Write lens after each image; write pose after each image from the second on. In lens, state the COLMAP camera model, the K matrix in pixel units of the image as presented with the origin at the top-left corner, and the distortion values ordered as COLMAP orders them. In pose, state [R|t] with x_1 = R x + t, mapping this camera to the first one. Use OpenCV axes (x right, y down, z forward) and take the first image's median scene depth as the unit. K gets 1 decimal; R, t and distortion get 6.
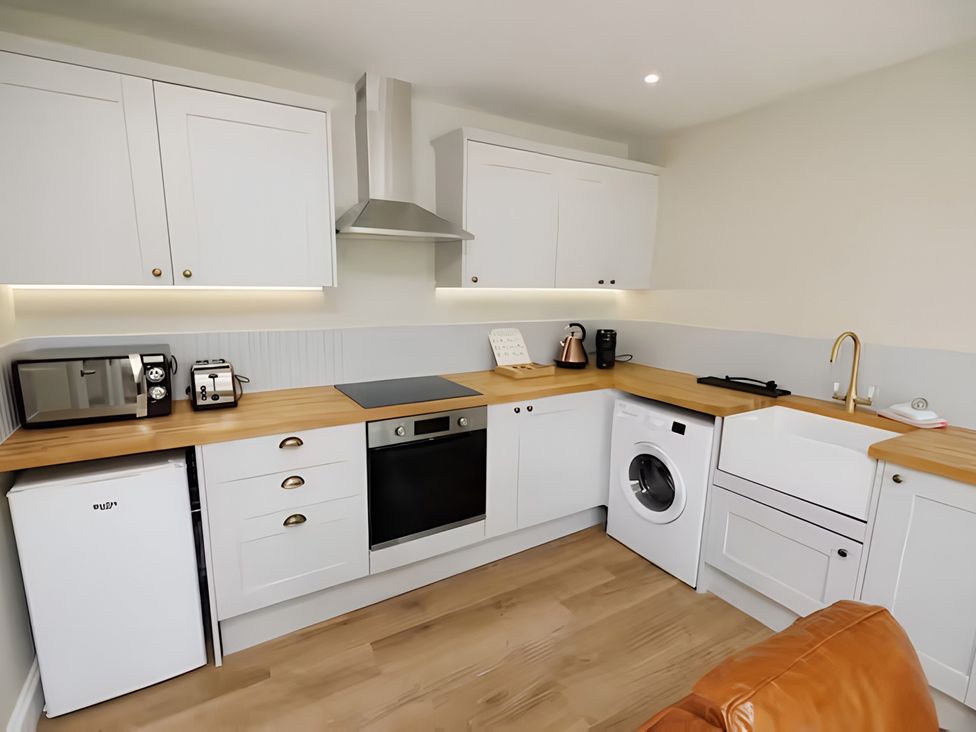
lens RADIAL K [[476.0, 0, 488.0], [0, 476.0, 366.0], [0, 0, 1]] dist [-0.000463, -0.000135]
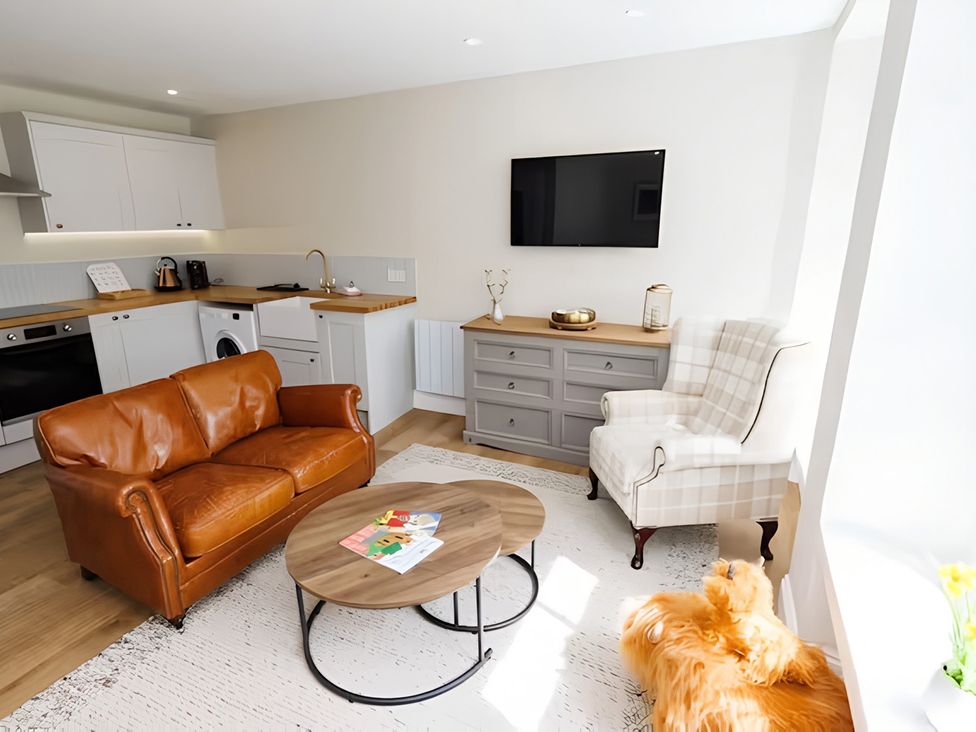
lens RADIAL K [[514.3, 0, 466.4], [0, 514.3, 354.2], [0, 0, 1]] dist [-0.000464, -0.000610]
pose [[0.838402, -0.157129, 0.521912, 0.121686], [0.116752, 0.987092, 0.109626, 0.152479], [-0.532401, -0.030977, 0.845926, -0.863251]]
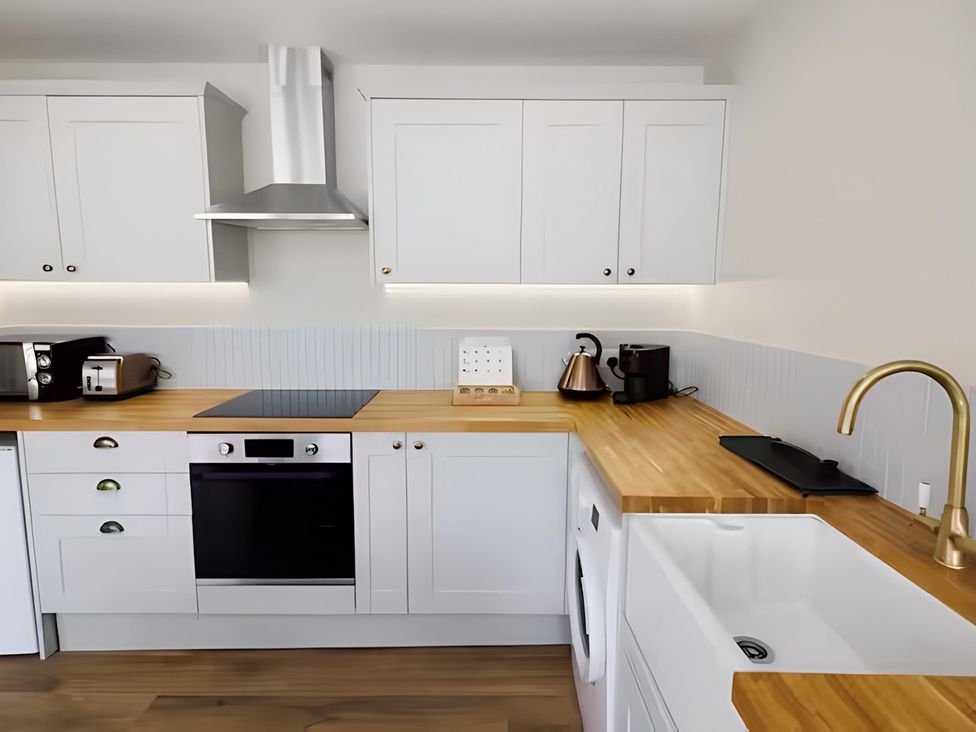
lens RADIAL K [[503.9, 0, 498.8], [0, 503.9, 349.6], [0, 0, 1]] dist [0.002017, 0.000623]
pose [[0.857893, 0.044040, -0.511937, 0.580397], [-0.080444, 0.995546, -0.049163, -0.027464], [0.507492, 0.083359, 0.857615, 0.402634]]
